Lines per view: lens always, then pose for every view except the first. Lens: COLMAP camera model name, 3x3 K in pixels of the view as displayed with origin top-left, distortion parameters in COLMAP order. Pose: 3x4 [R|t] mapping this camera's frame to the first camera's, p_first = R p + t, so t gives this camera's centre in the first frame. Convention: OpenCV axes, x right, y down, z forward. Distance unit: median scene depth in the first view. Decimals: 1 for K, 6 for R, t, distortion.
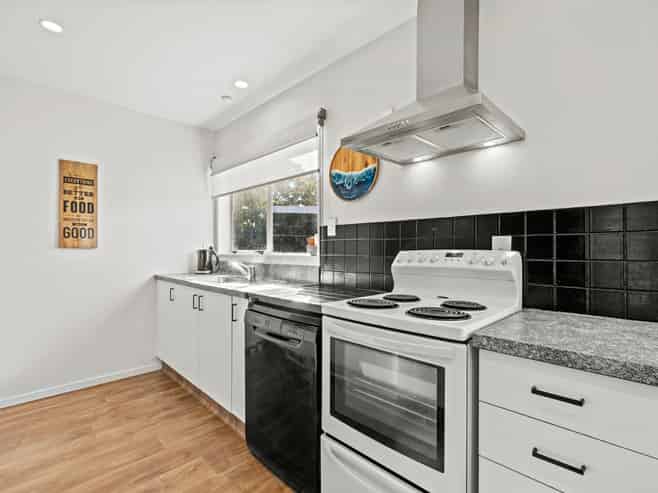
lens RADIAL K [[320.0, 0, 328.9], [0, 320.0, 250.9], [0, 0, 1]] dist [-0.004907, 0.000283]
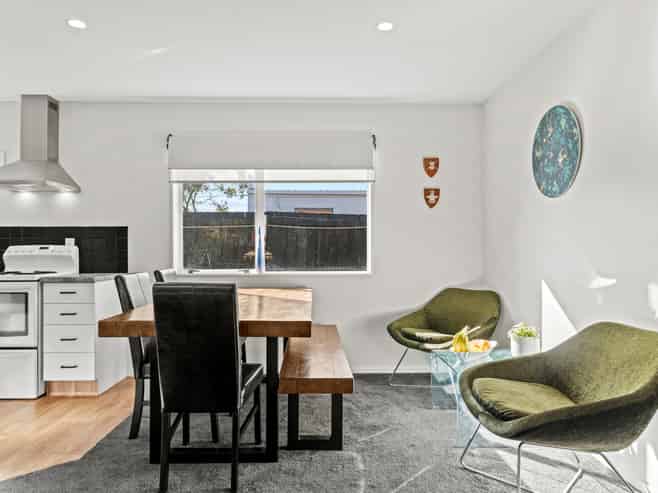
lens RADIAL K [[452.8, 0, 330.2], [0, 452.8, 250.4], [0, 0, 1]] dist [0.006069, 0.000878]
pose [[0.693577, -0.001196, 0.720381, -0.340873], [0.001867, 0.999998, -0.000137, 0.029348], [-0.720380, 0.001440, 0.693578, -1.952112]]
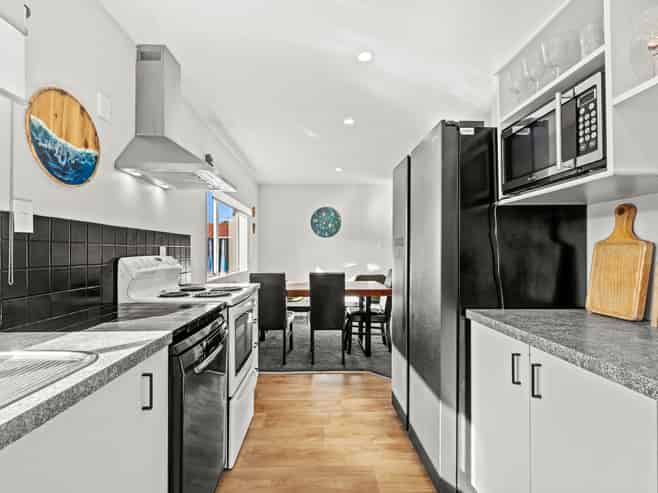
lens RADIAL K [[320.0, 0, 328.0], [0, 320.0, 248.8], [0, 0, 1]] dist [-0.004907, 0.000283]
pose [[-0.726724, 0.005035, 0.686911, -1.029309], [-0.000769, 0.999967, -0.008144, -0.021253], [-0.686930, -0.006447, -0.726695, 1.448154]]
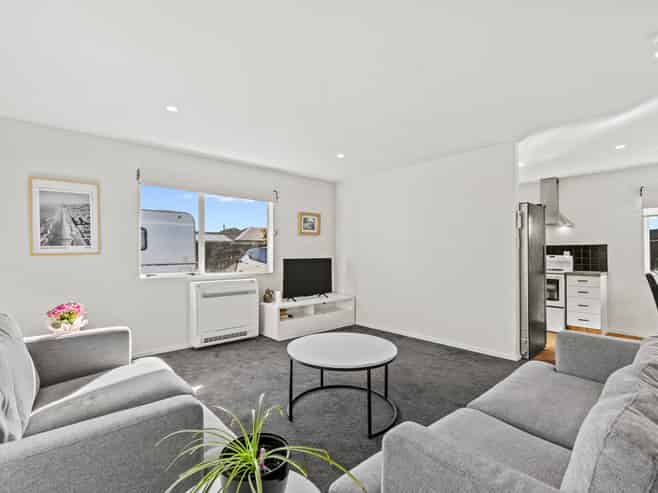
lens RADIAL K [[320.0, 0, 330.0], [0, 320.0, 250.5], [0, 0, 1]] dist [-0.004907, 0.000283]
pose [[0.998013, -0.001244, -0.062997, -1.785303], [0.000849, 0.999980, -0.006285, -0.033838], [0.063004, 0.006219, 0.997994, -2.601943]]
